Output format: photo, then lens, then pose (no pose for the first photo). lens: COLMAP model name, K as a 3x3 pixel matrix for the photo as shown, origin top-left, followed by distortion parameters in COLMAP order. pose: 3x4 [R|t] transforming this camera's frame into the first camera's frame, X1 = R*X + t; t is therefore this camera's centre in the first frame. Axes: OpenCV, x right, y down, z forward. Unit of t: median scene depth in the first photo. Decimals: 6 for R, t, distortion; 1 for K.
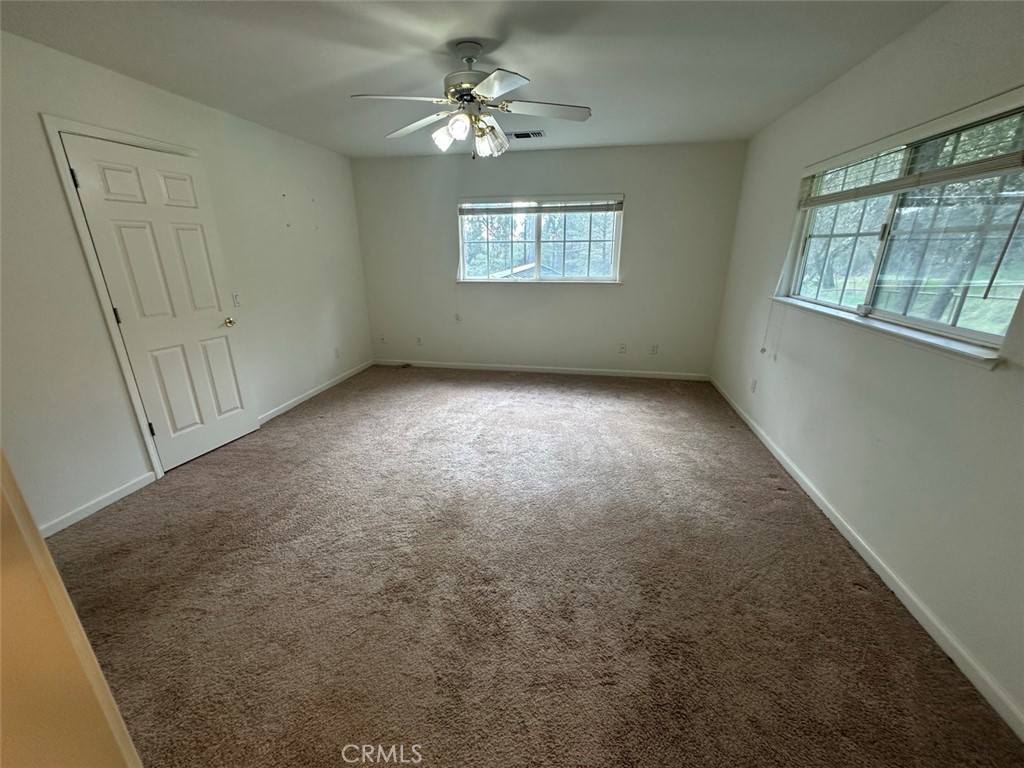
lens RADIAL K [[407.6, 0, 510.9], [0, 407.6, 383.6], [0, 0, 1]] dist [-0.001487, -0.000064]
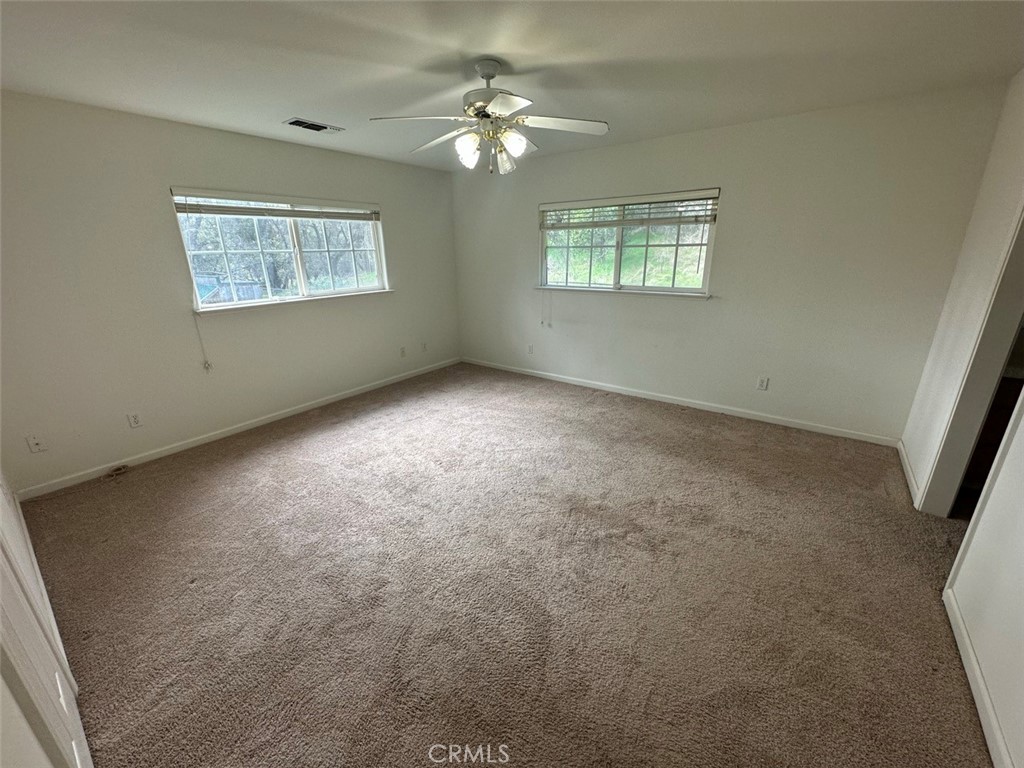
lens RADIAL K [[407.6, 0, 511.1], [0, 407.6, 384.5], [0, 0, 1]] dist [-0.001487, -0.000064]
pose [[0.440956, -0.286344, 0.850626, -0.586400], [0.296940, 0.940915, 0.162807, -0.109991], [-0.846985, 0.180794, 0.499929, 0.292494]]
